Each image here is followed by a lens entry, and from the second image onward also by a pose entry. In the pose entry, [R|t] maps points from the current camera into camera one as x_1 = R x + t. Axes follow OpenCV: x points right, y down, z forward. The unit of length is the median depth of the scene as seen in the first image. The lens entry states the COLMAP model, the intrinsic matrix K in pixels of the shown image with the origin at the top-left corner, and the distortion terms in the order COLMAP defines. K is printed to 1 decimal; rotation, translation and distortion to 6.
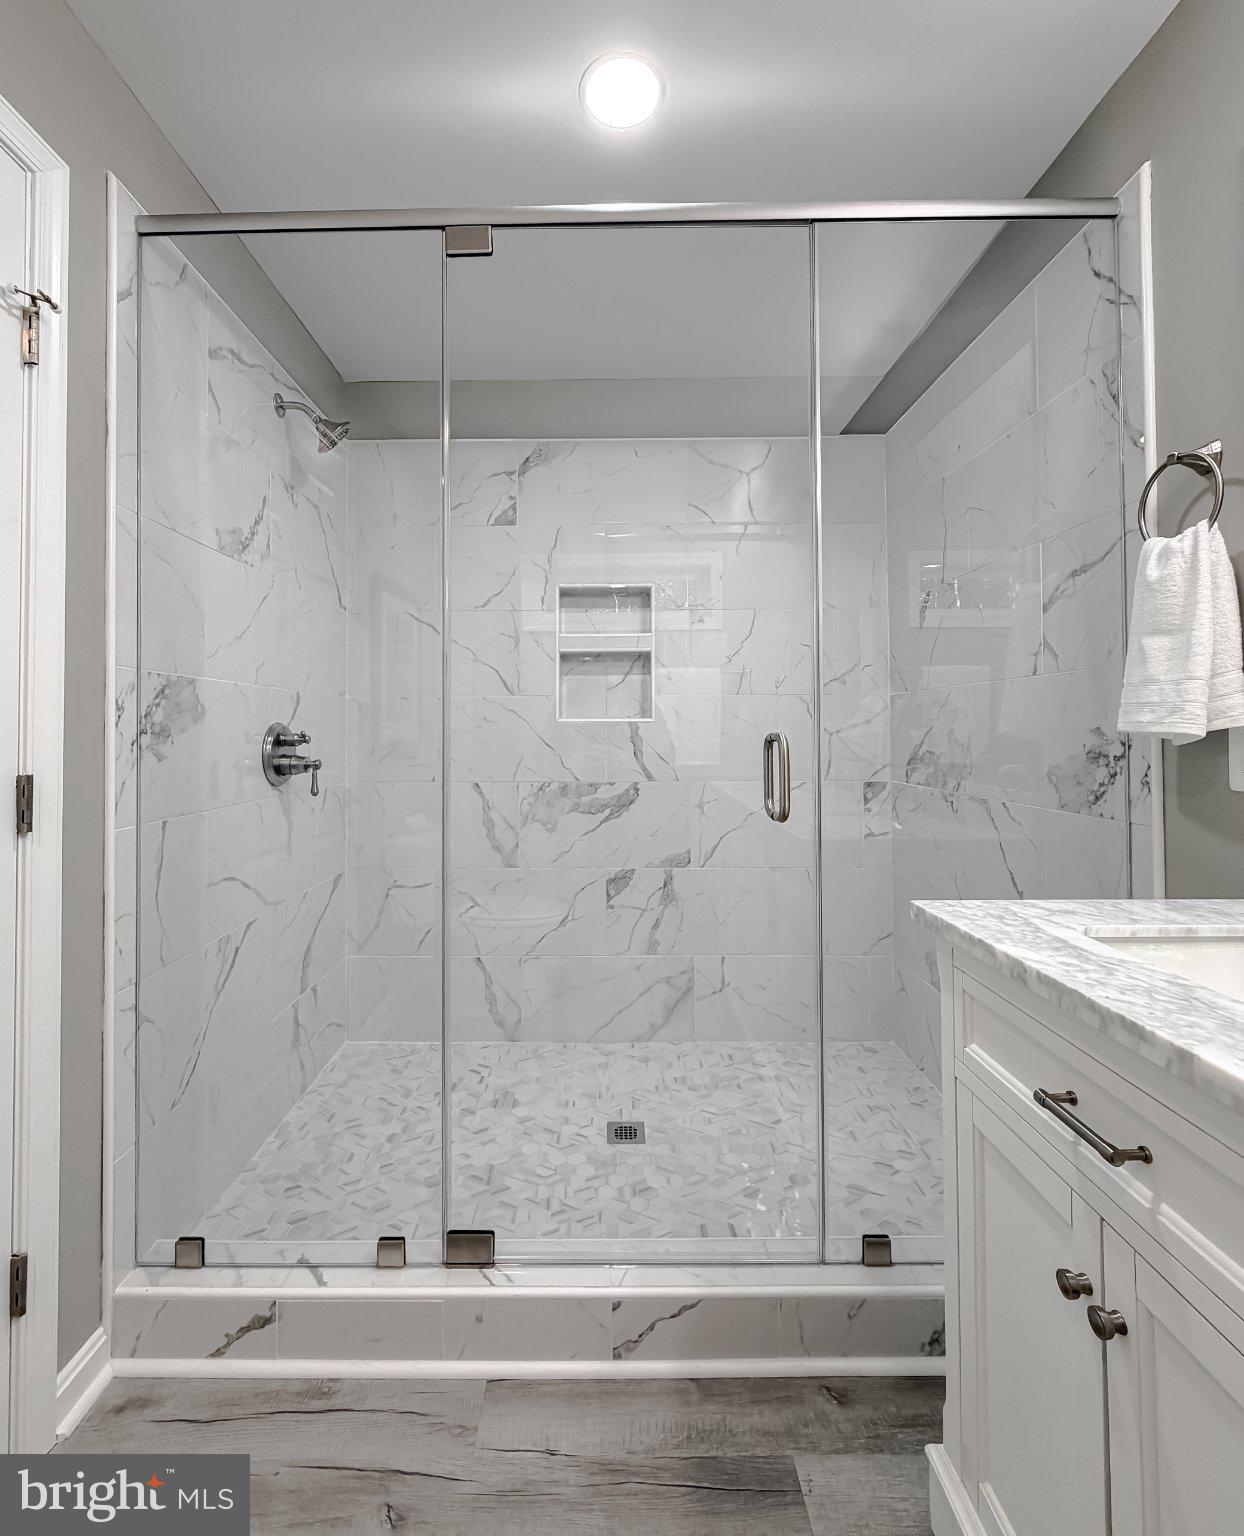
lens RADIAL K [[682.9, 0, 608.3], [0, 682.9, 719.3], [0, 0, 1]] dist [-0.000589, -0.000562]
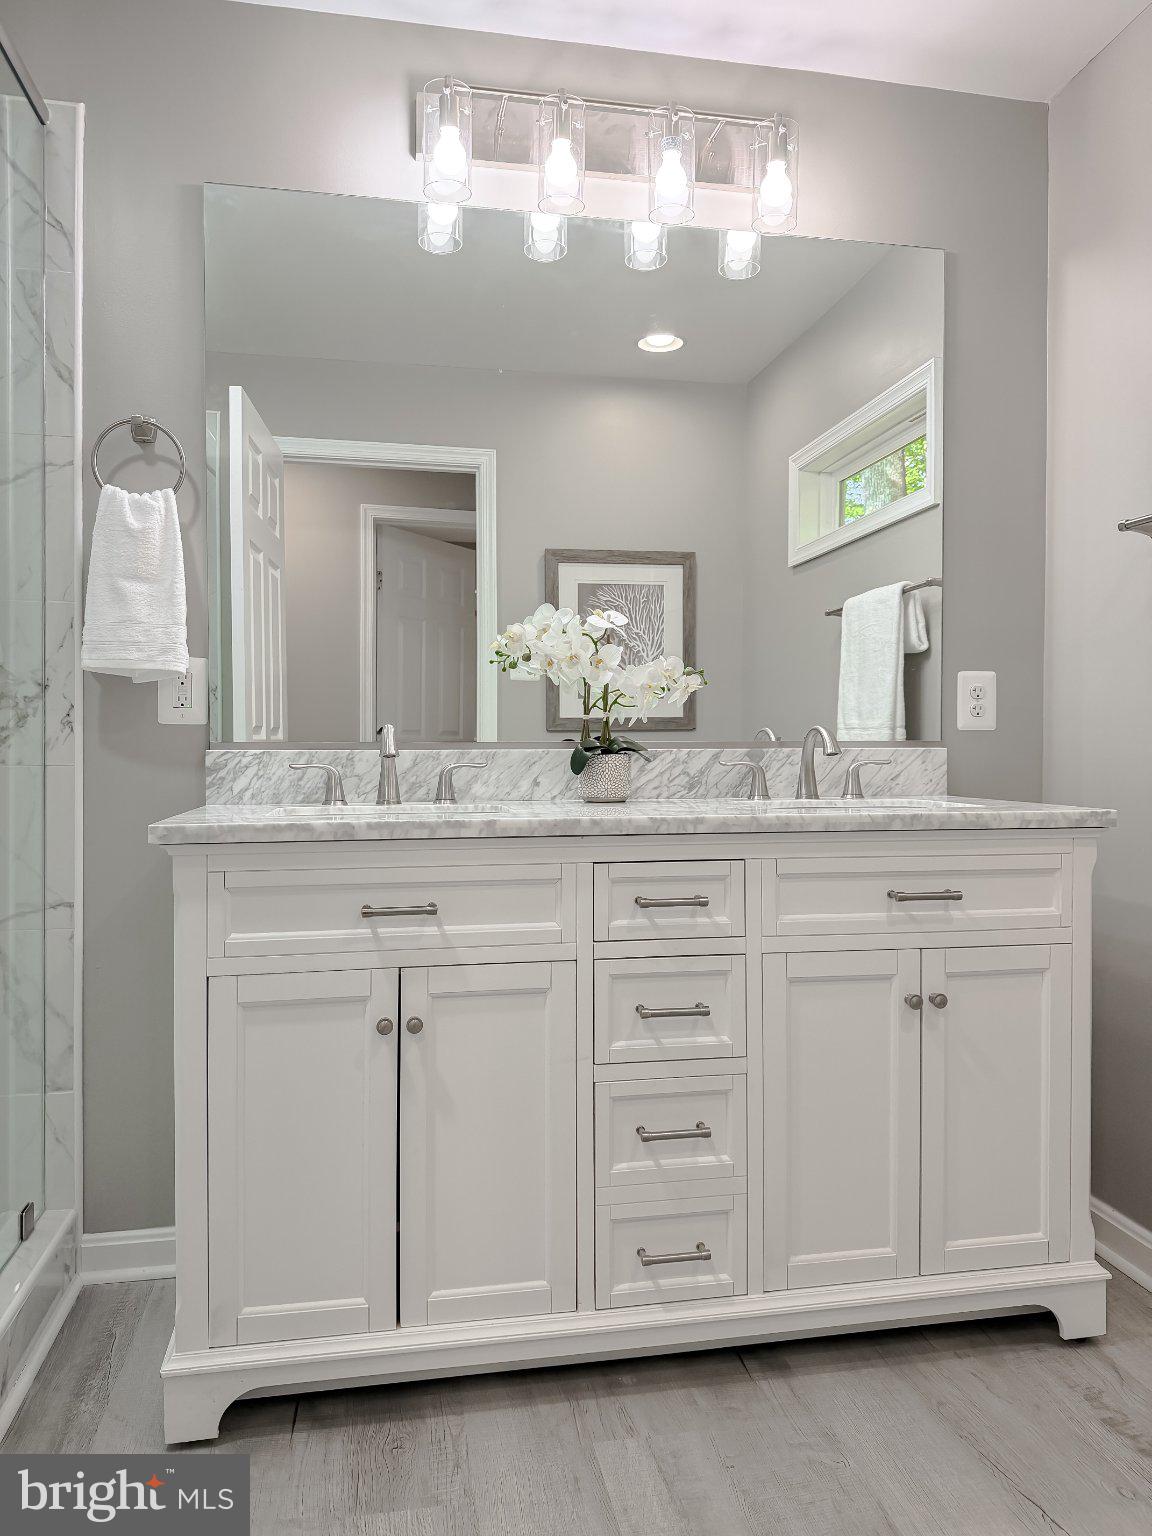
lens RADIAL K [[1063.2, 0, 576.1], [0, 1063.2, 768.4], [0, 0, 1]] dist [0.020934, -0.027643]
pose [[-0.181062, -0.016817, 0.983328, -0.796622], [-0.020662, 0.999698, 0.013293, 0.110885], [-0.983255, -0.017910, -0.181355, 0.489951]]
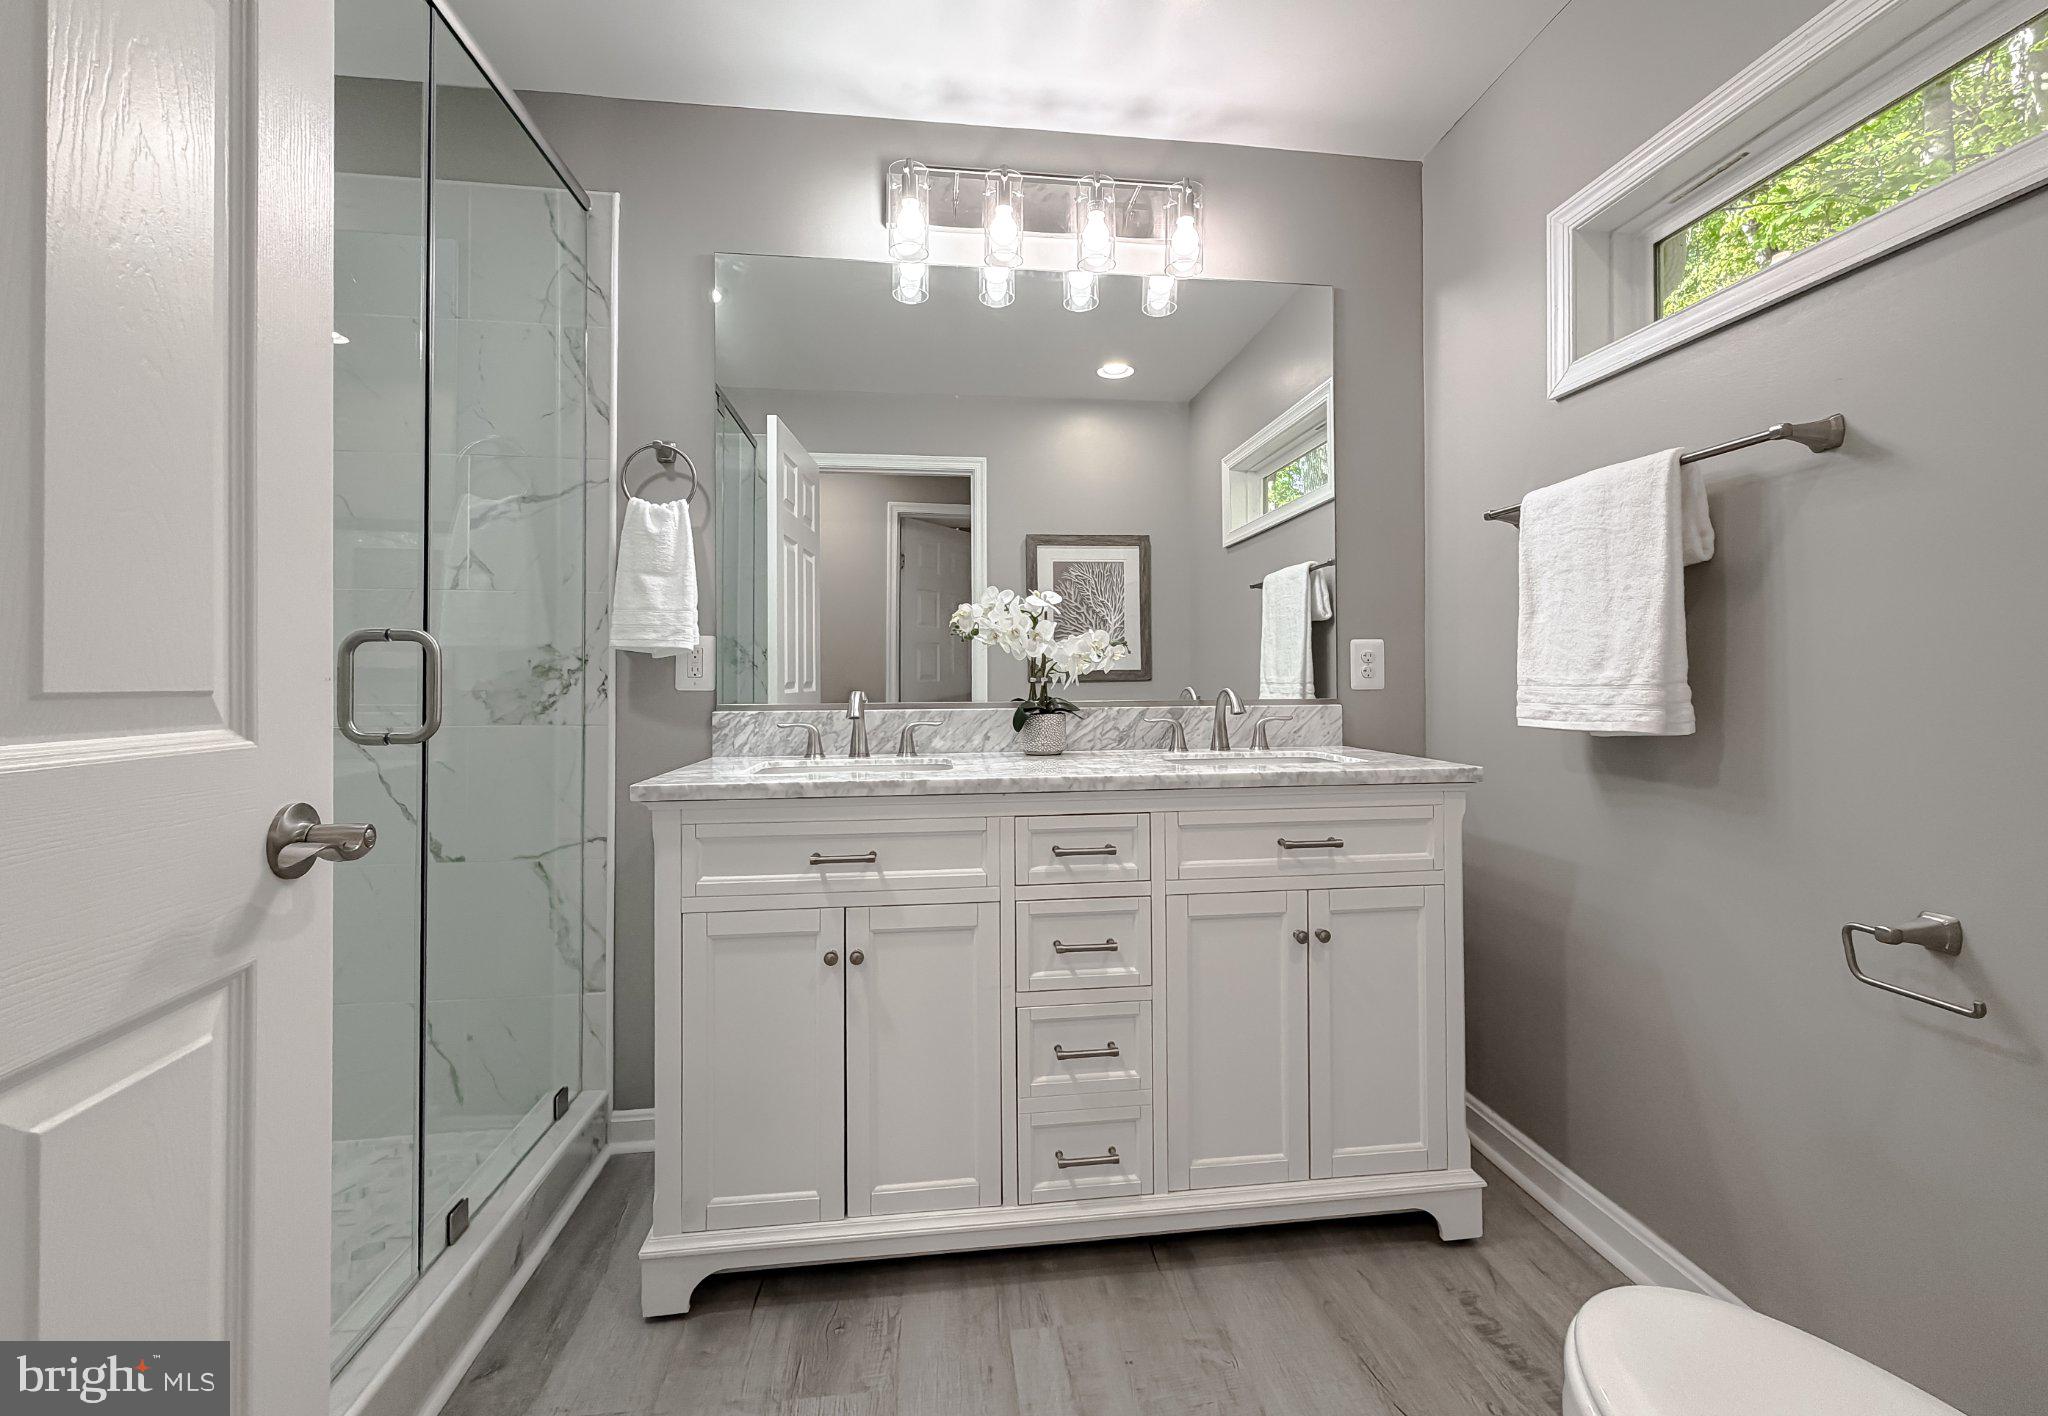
lens RADIAL K [[825.1, 0, 1030.0], [0, 825.1, 677.0], [0, 0, 1]] dist [-0.001007, 0.000359]
pose [[-0.116578, 0.009654, 0.993135, -0.698679], [-0.016653, 0.999793, -0.011674, 0.065924], [-0.993042, -0.017899, -0.116393, 0.364296]]
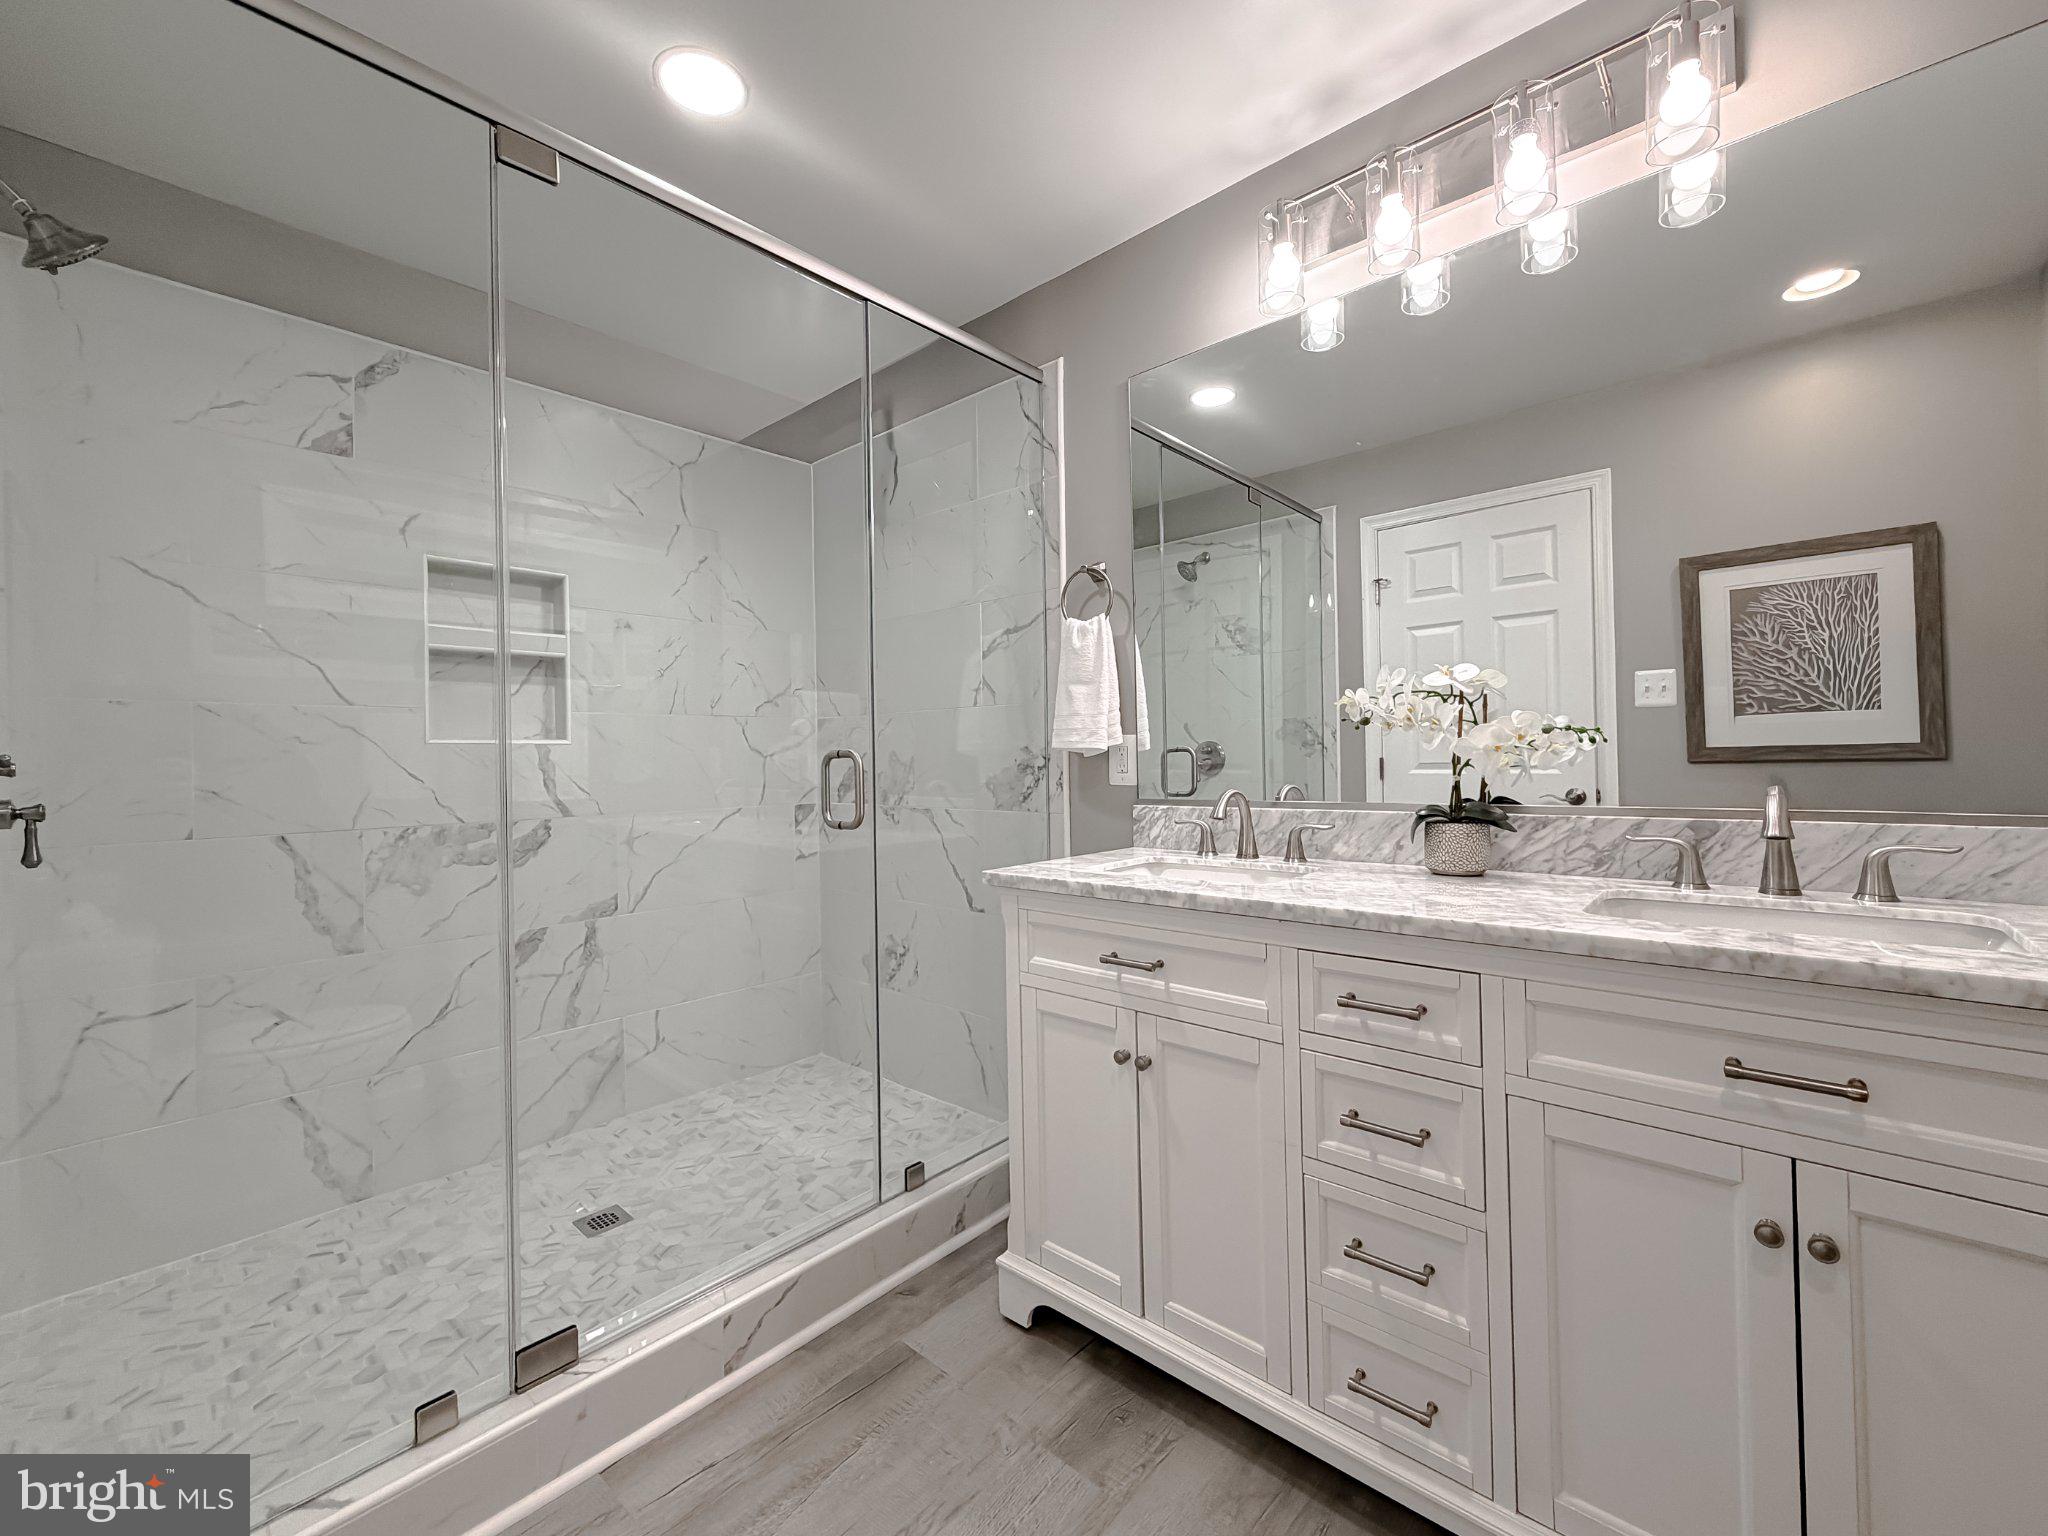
lens RADIAL K [[828.2, 0, 1026.5], [0, 828.2, 758.8], [0, 0, 1]] dist [-0.000356, -0.000681]
pose [[0.668509, -0.009429, 0.743644, -0.513950], [0.000267, 0.999923, 0.012438, 0.015668], [-0.743704, -0.008117, 0.668460, -0.115776]]
